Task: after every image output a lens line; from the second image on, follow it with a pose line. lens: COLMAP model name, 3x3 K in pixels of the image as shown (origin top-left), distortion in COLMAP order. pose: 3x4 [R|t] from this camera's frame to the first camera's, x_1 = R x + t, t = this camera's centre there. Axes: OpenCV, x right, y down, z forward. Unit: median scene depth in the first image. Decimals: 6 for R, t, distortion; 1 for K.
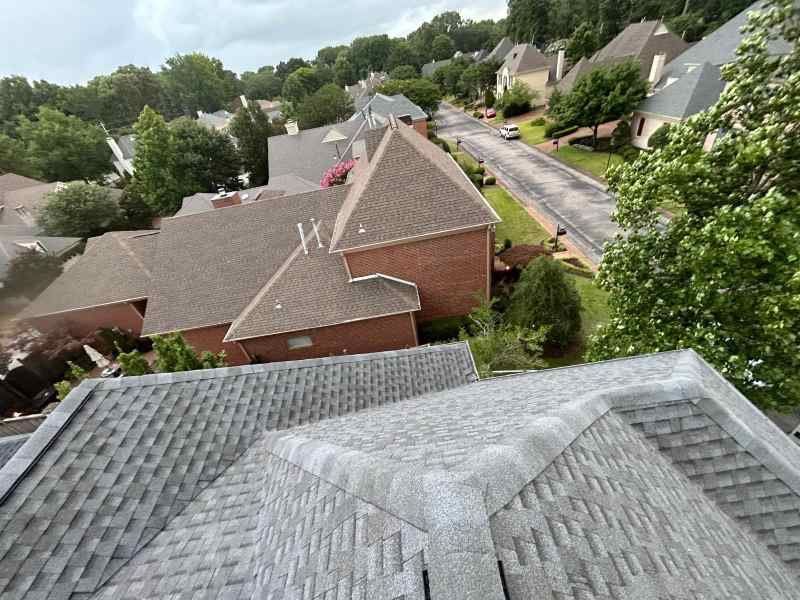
lens RADIAL K [[320.8, 0, 400.0], [0, 320.8, 300.0], [0, 0, 1]] dist [-0.001326, 0.000046]
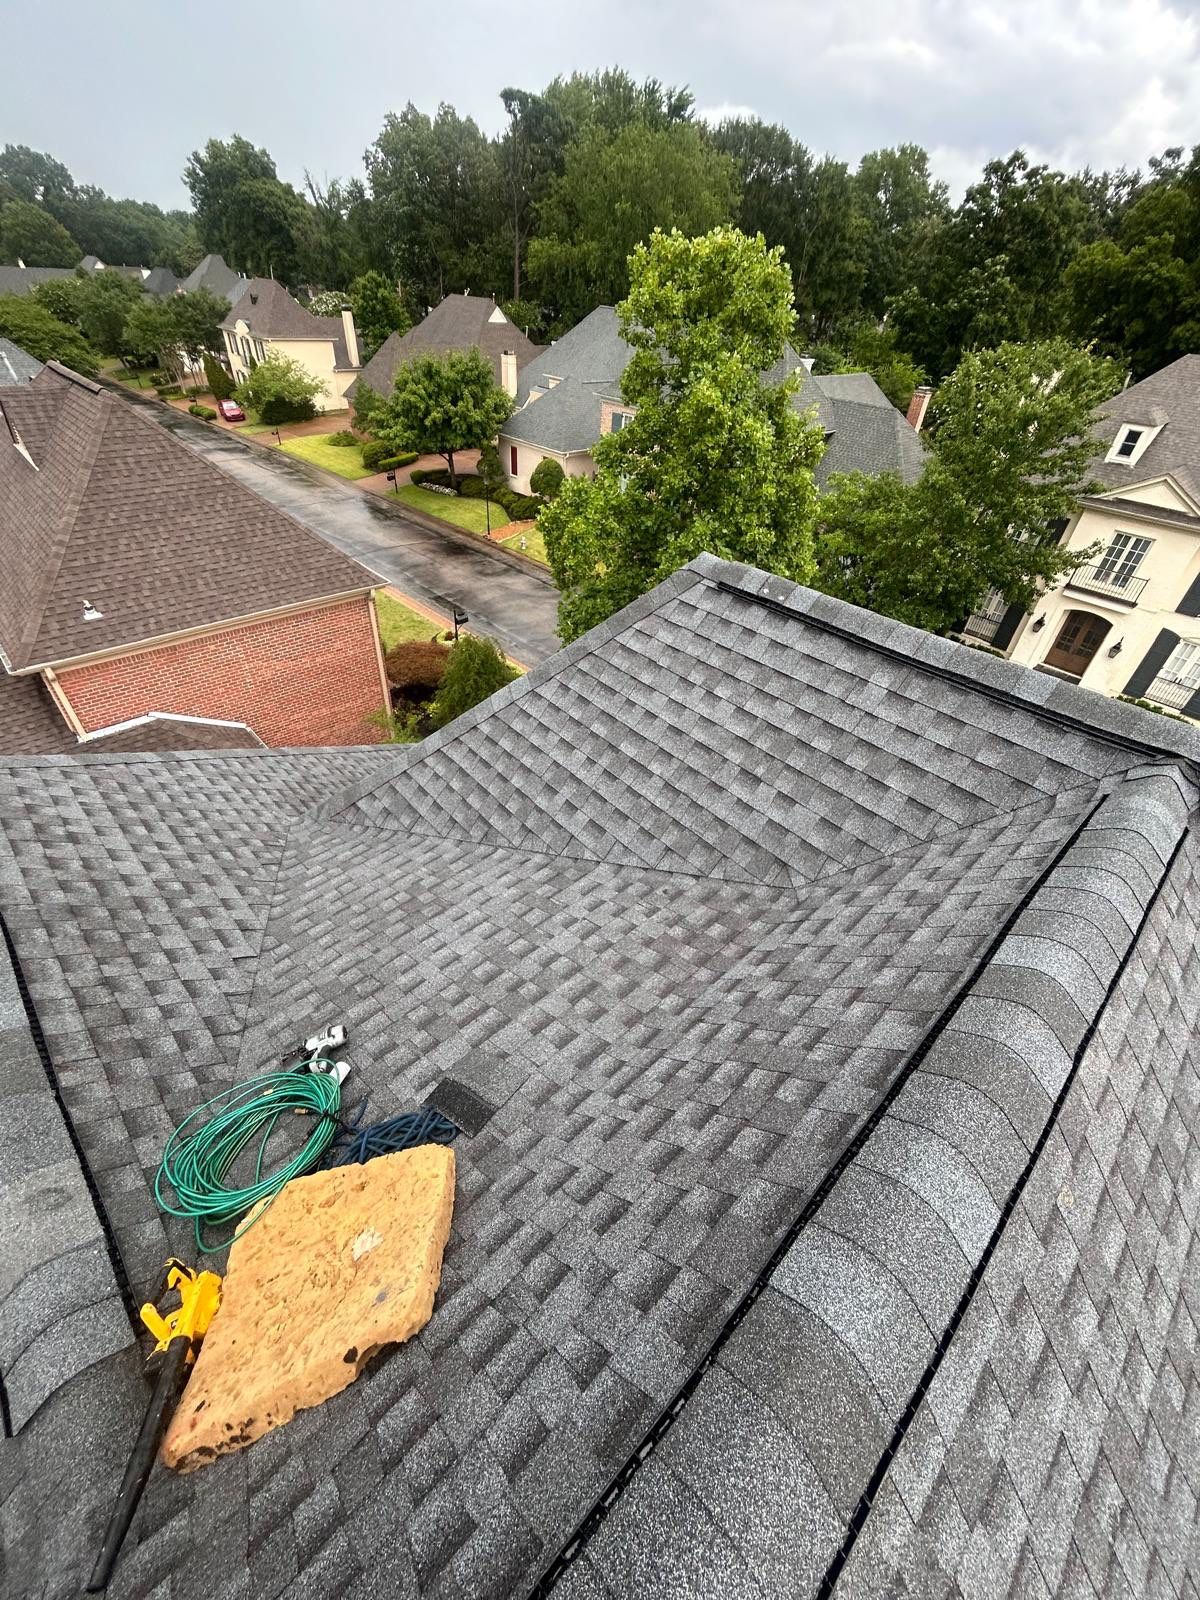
lens RADIAL K [[641.6, 0, 600.0], [0, 641.6, 800.0], [0, 0, 1]] dist [-0.001326, 0.000046]
pose [[0.735156, -0.237747, 0.634841, -0.097985], [0.243404, 0.966610, 0.080128, 0.055030], [-0.632693, 0.095617, 0.768477, -0.037692]]
